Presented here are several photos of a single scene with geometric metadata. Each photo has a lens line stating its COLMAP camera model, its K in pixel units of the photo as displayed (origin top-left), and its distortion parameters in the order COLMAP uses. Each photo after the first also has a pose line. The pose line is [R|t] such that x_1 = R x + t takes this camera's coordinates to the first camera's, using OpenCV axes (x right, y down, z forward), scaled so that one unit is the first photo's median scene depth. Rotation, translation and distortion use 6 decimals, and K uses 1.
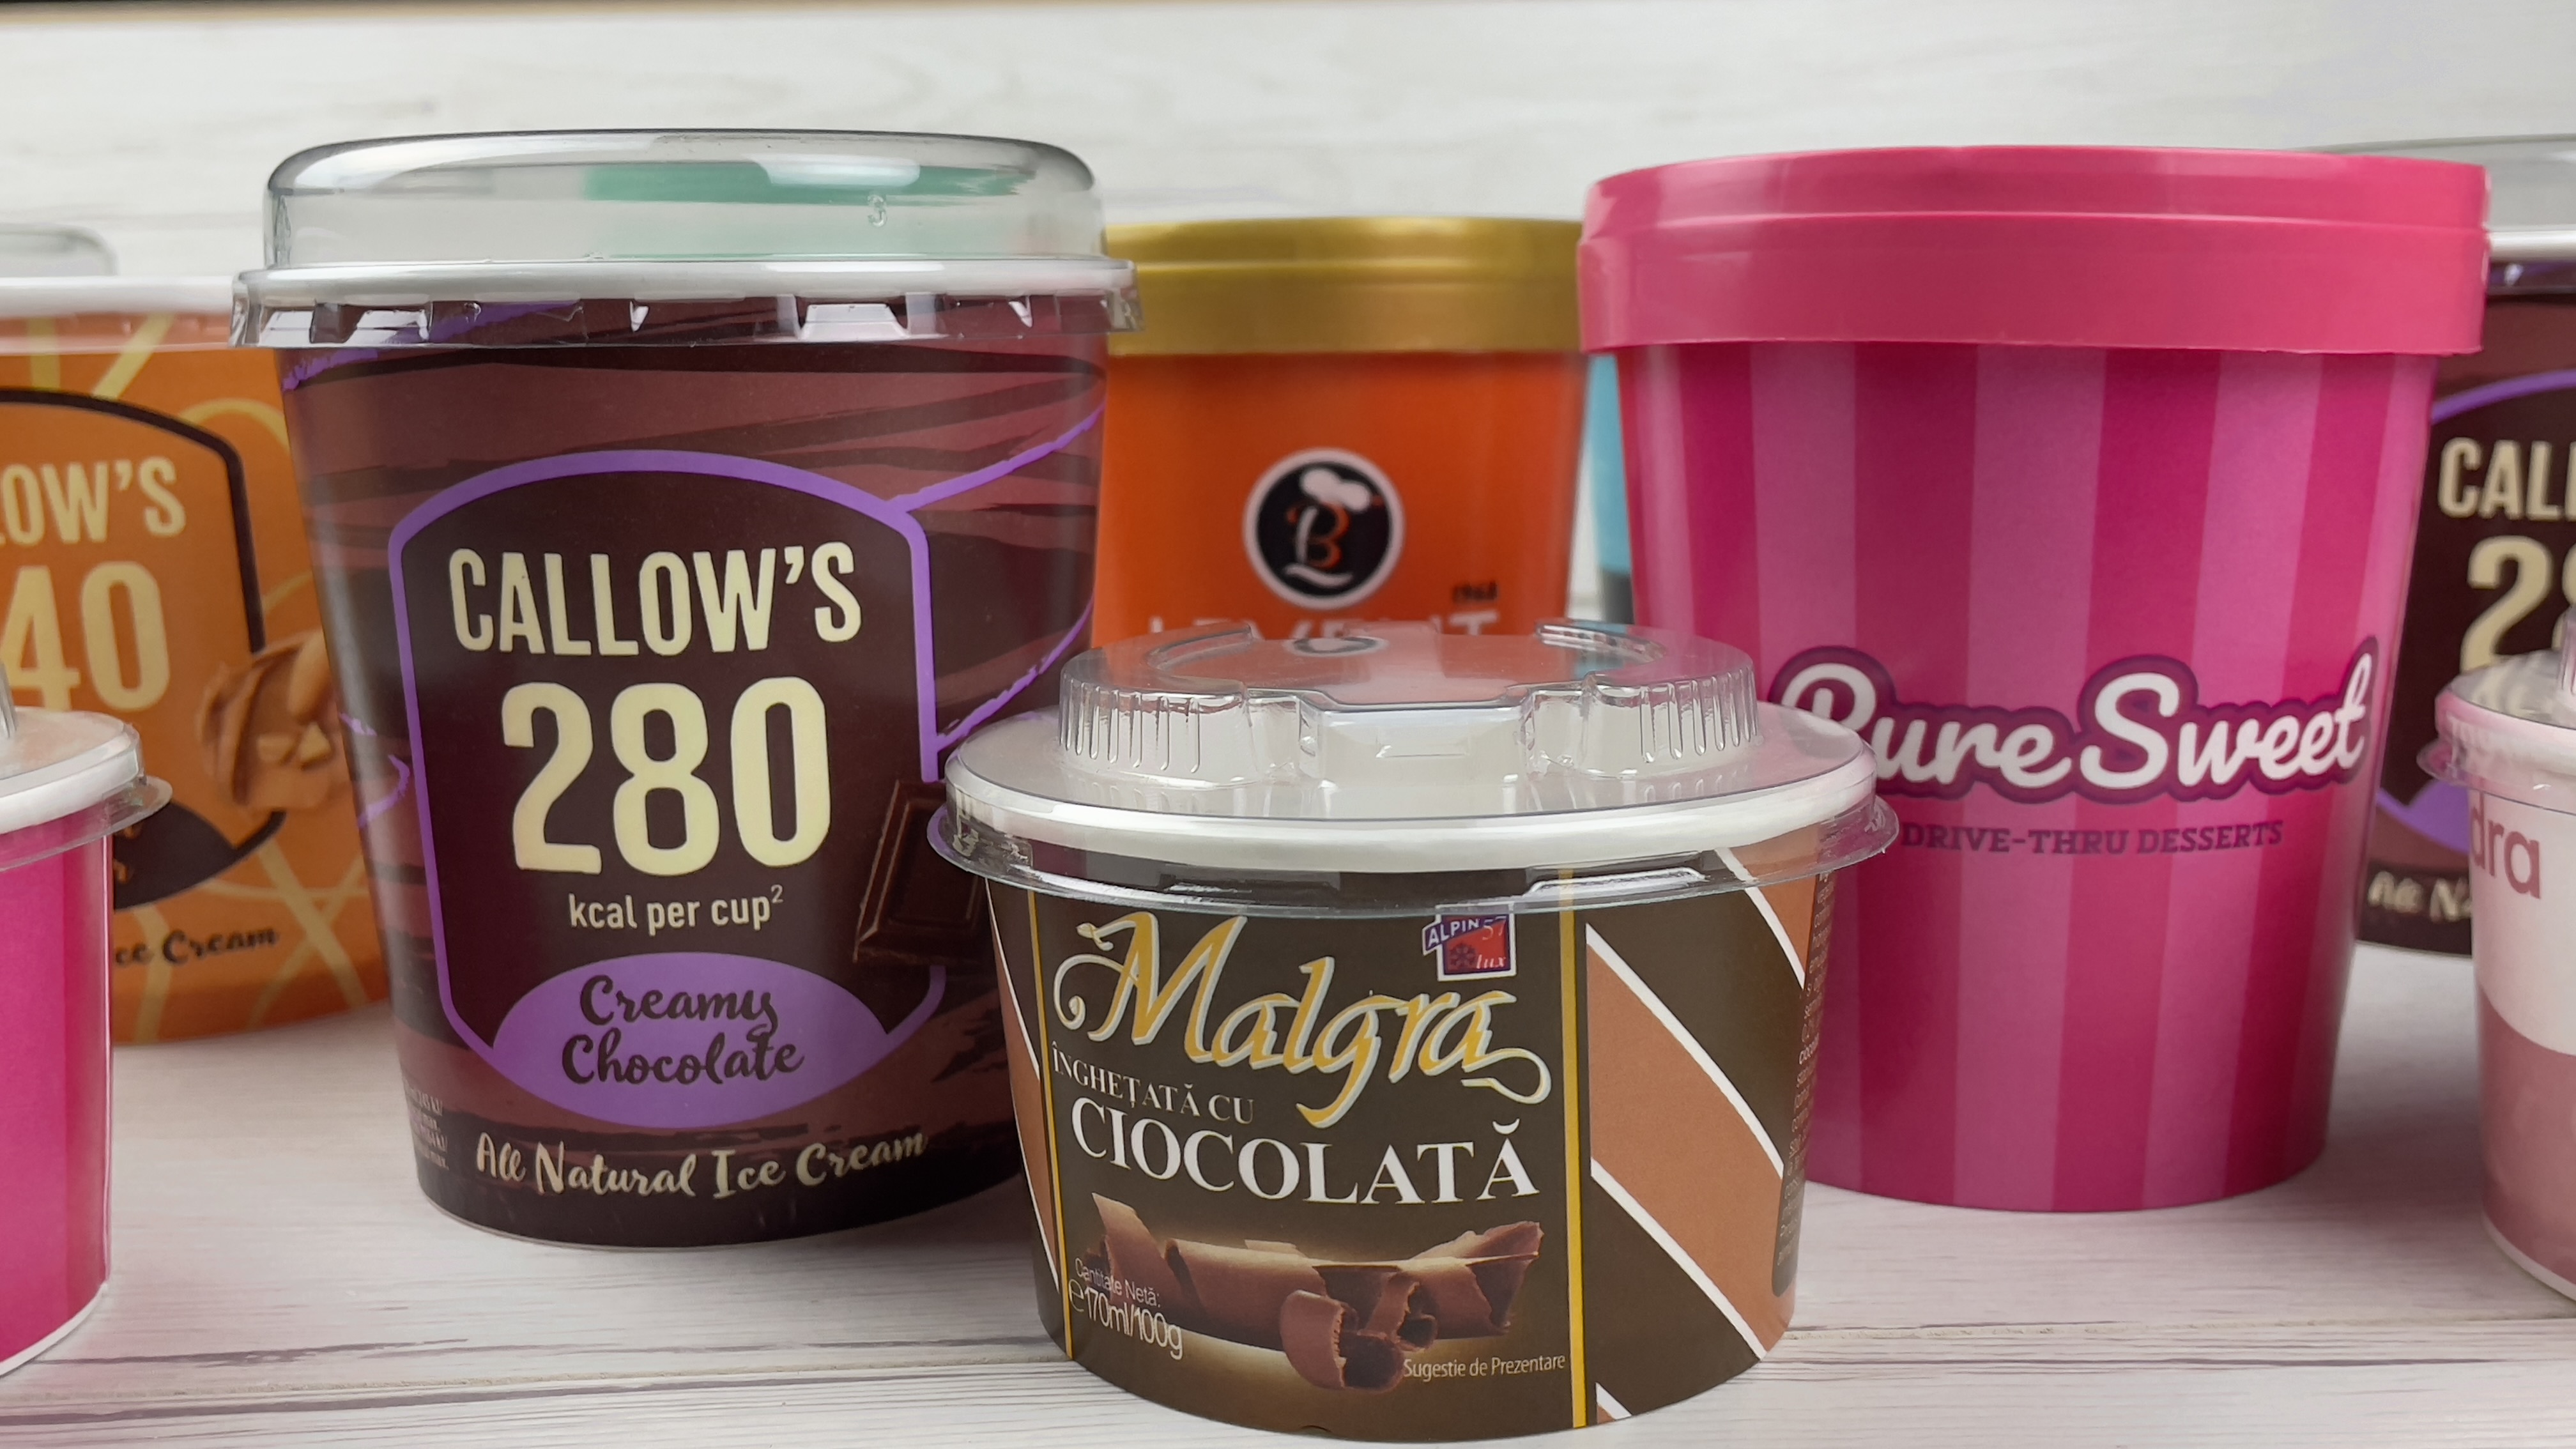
lens RADIAL K [[2642.9, 0, 1248.2], [0, 2642.9, 726.8], [0, 0, 1]] dist [0.129487, -0.310802]
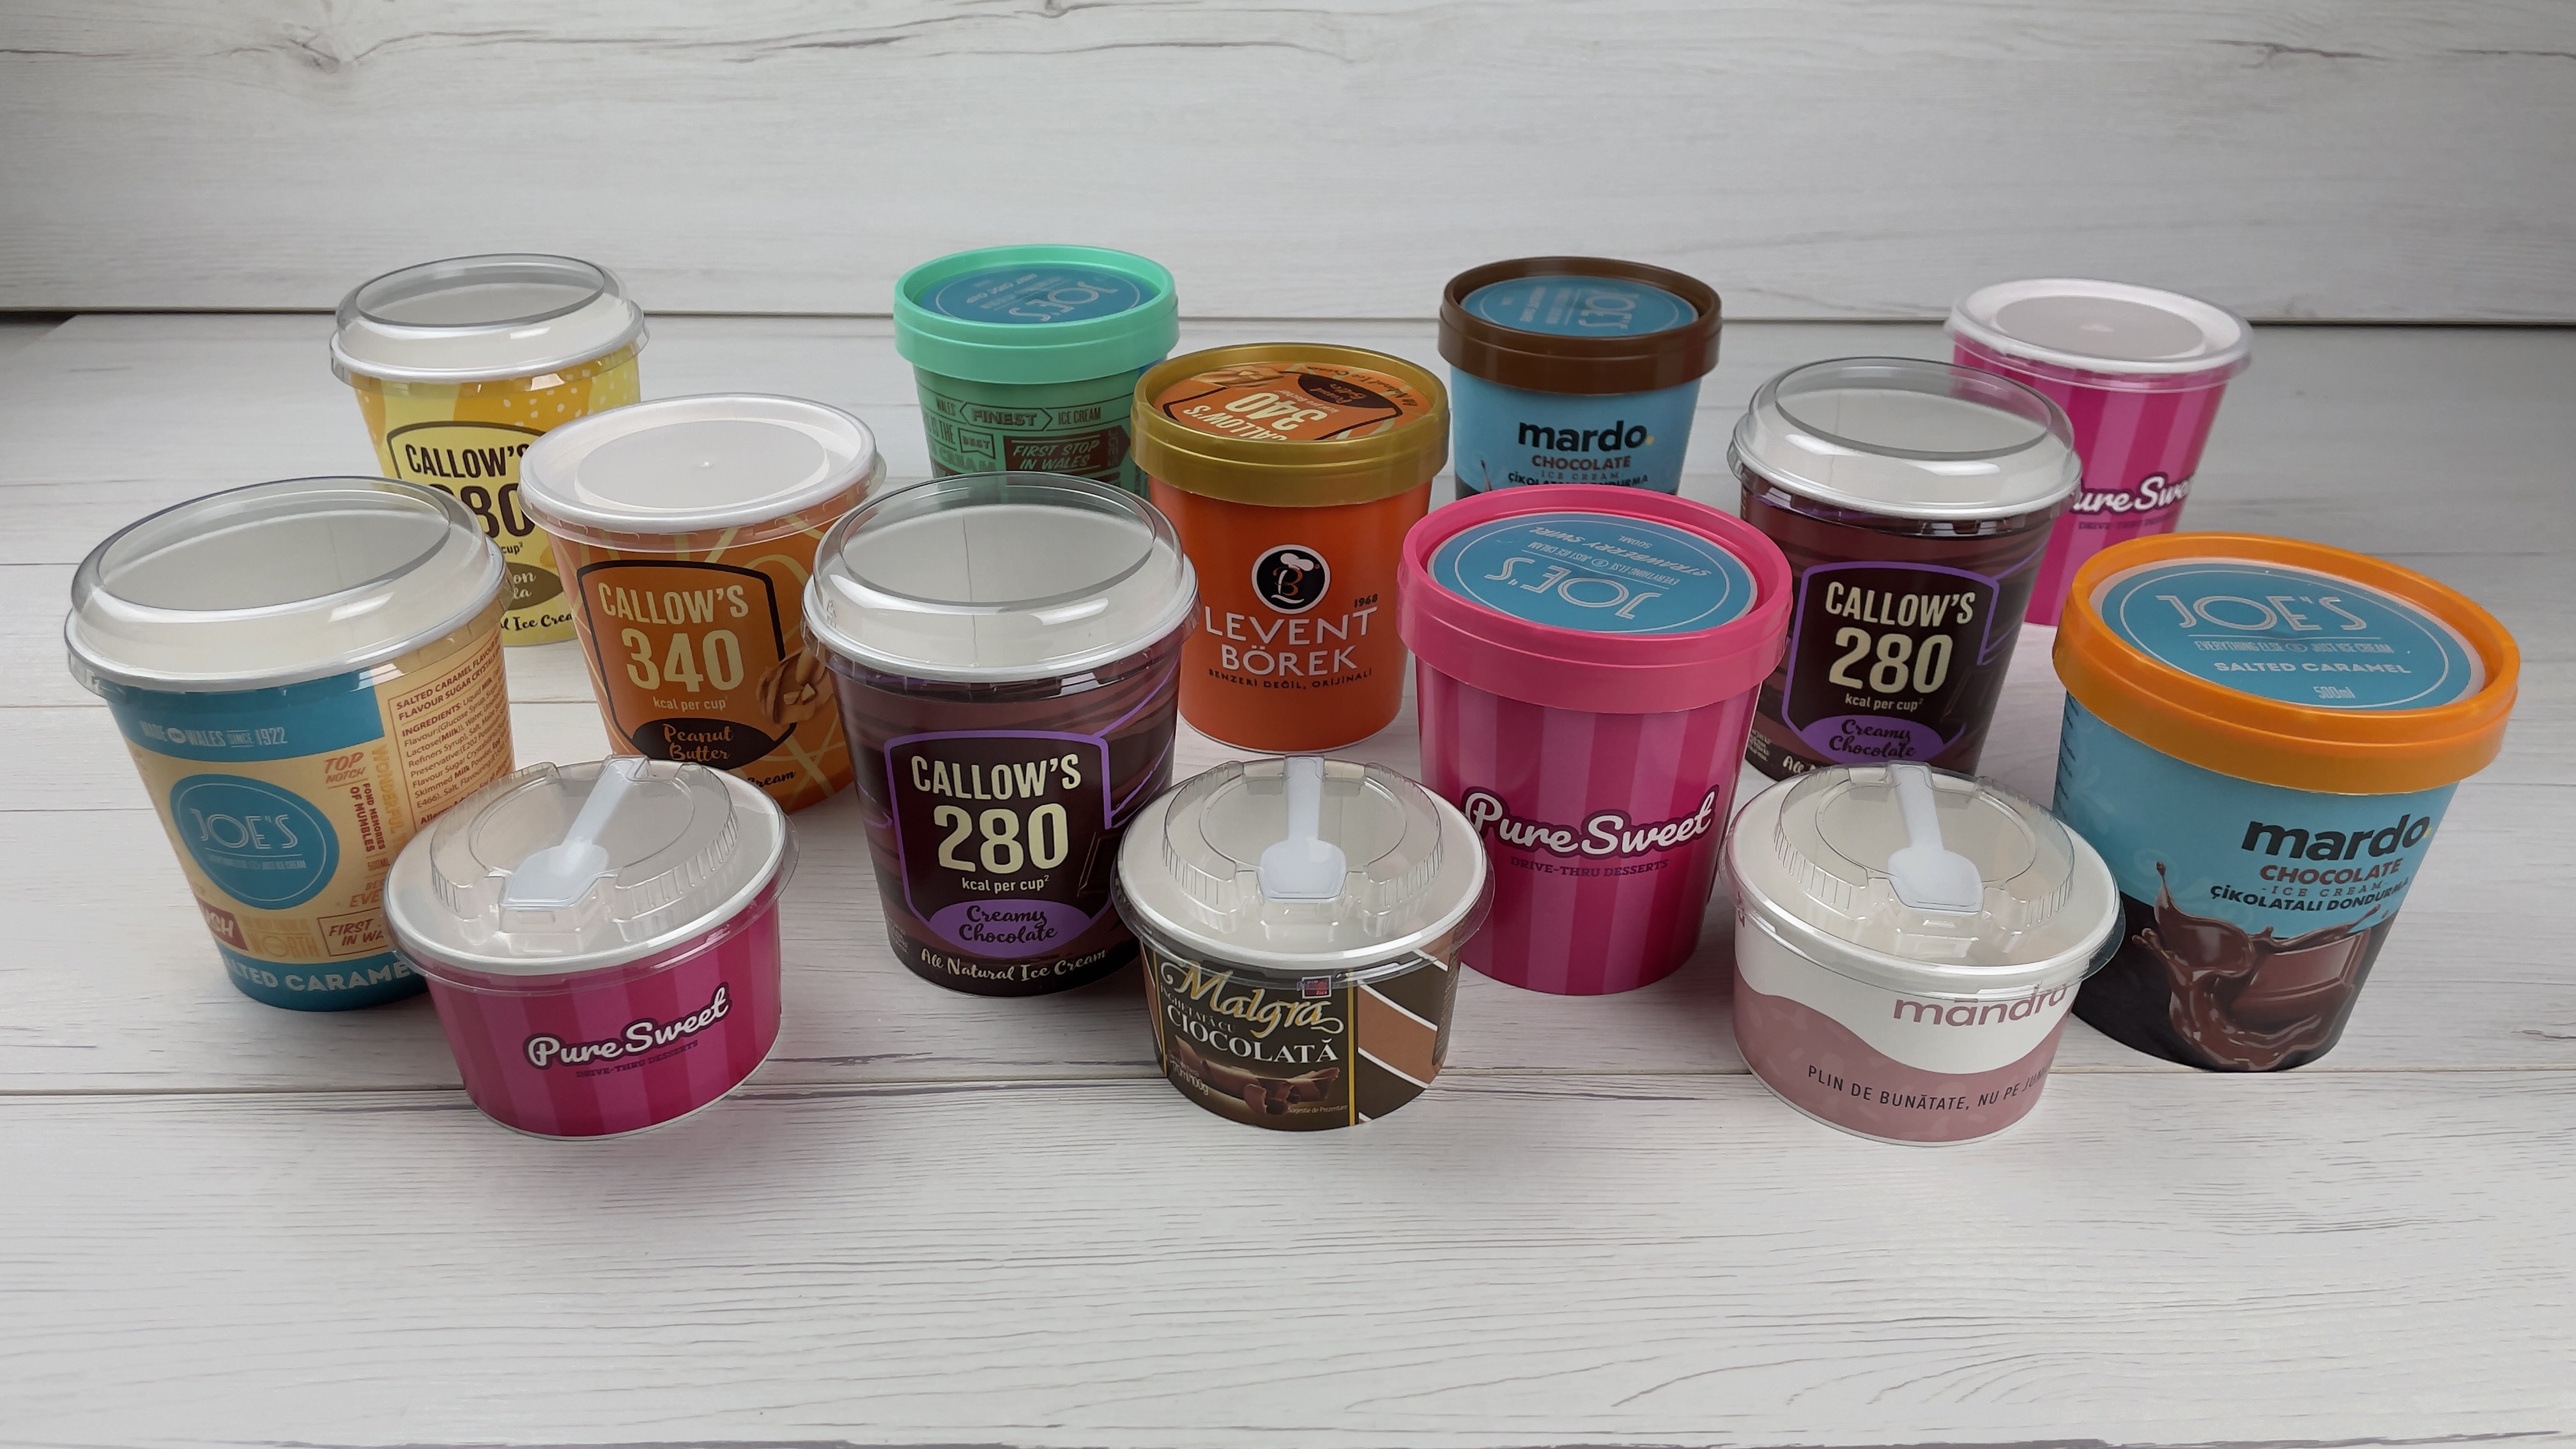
lens RADIAL K [[2008.0, 0, 1288.0], [0, 2008.0, 724.5], [0, 0, 1]] dist [0.132308, -0.233779]
pose [[0.999607, 0.027364, 0.006139, 0.029515], [-0.027830, 0.940957, 0.337379, -0.712981], [0.003456, -0.337417, 0.941349, -0.706028]]
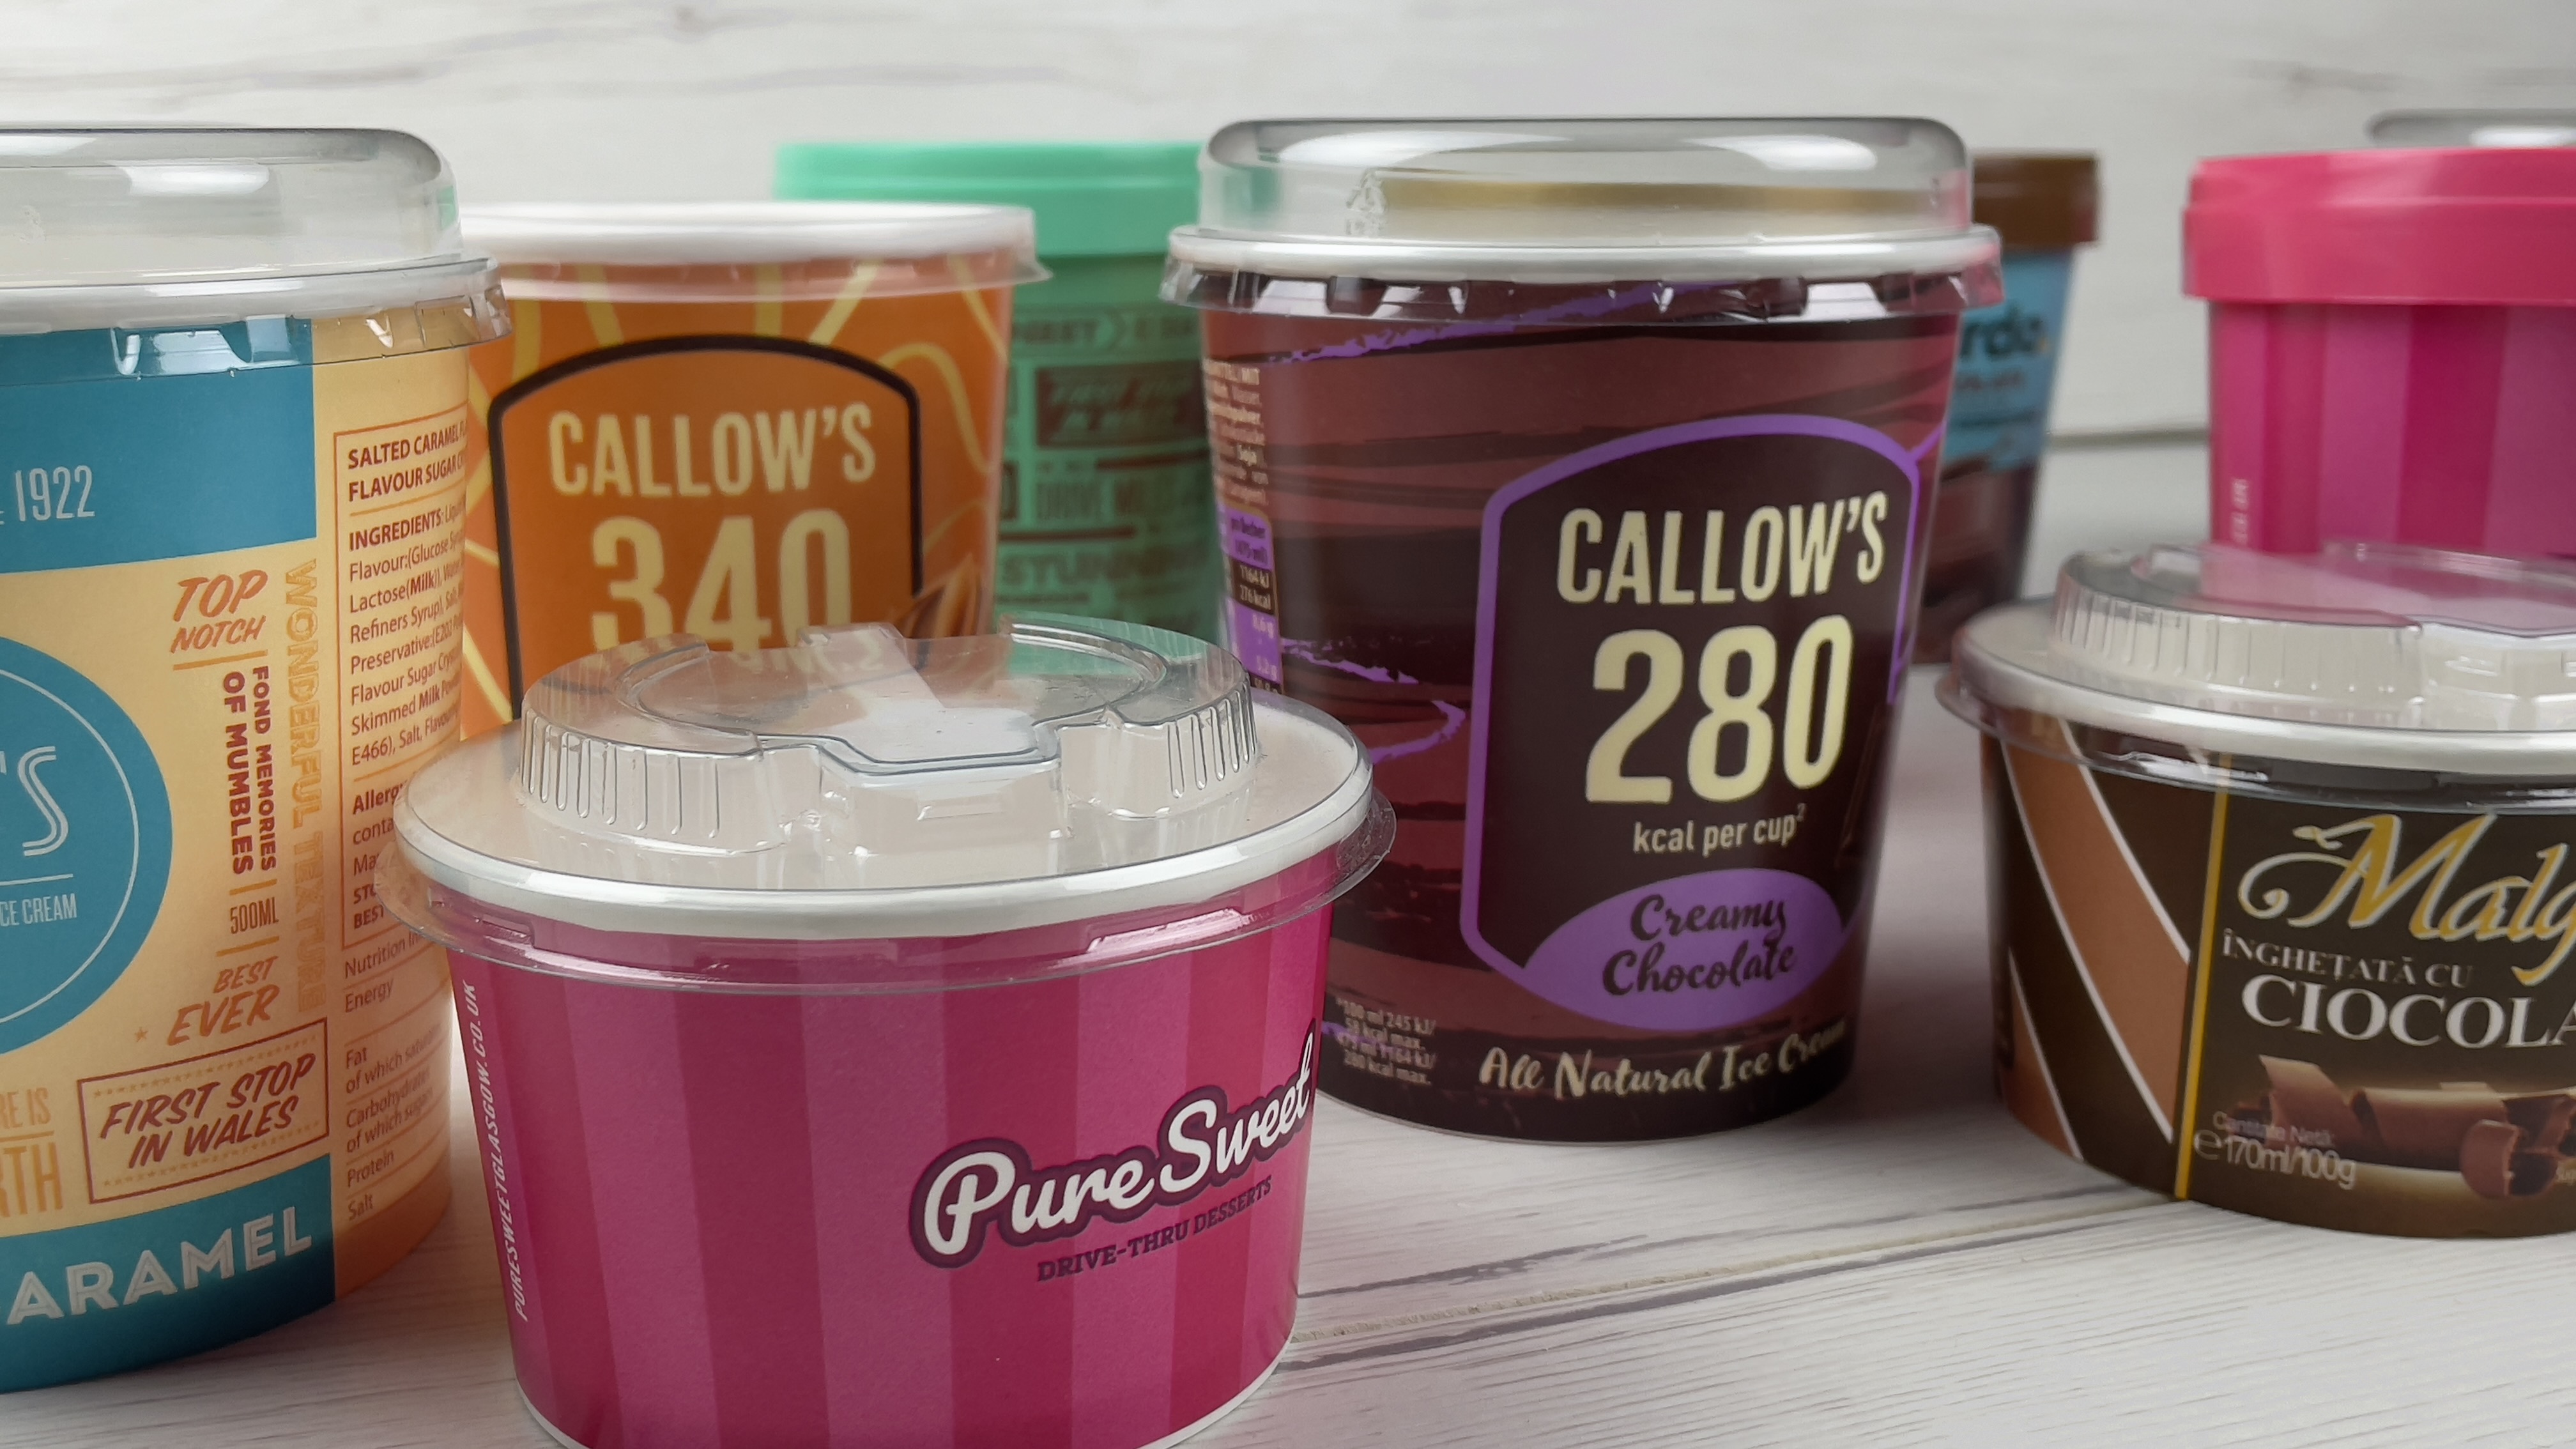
lens RADIAL K [[2642.9, 0, 1276.6], [0, 2642.9, 688.6], [0, 0, 1]] dist [0.118645, -0.246242]
pose [[0.951824, -0.045151, 0.303303, -0.729595], [0.031465, 0.998260, 0.049862, -0.050936], [-0.305027, -0.037917, 0.951589, 0.019638]]
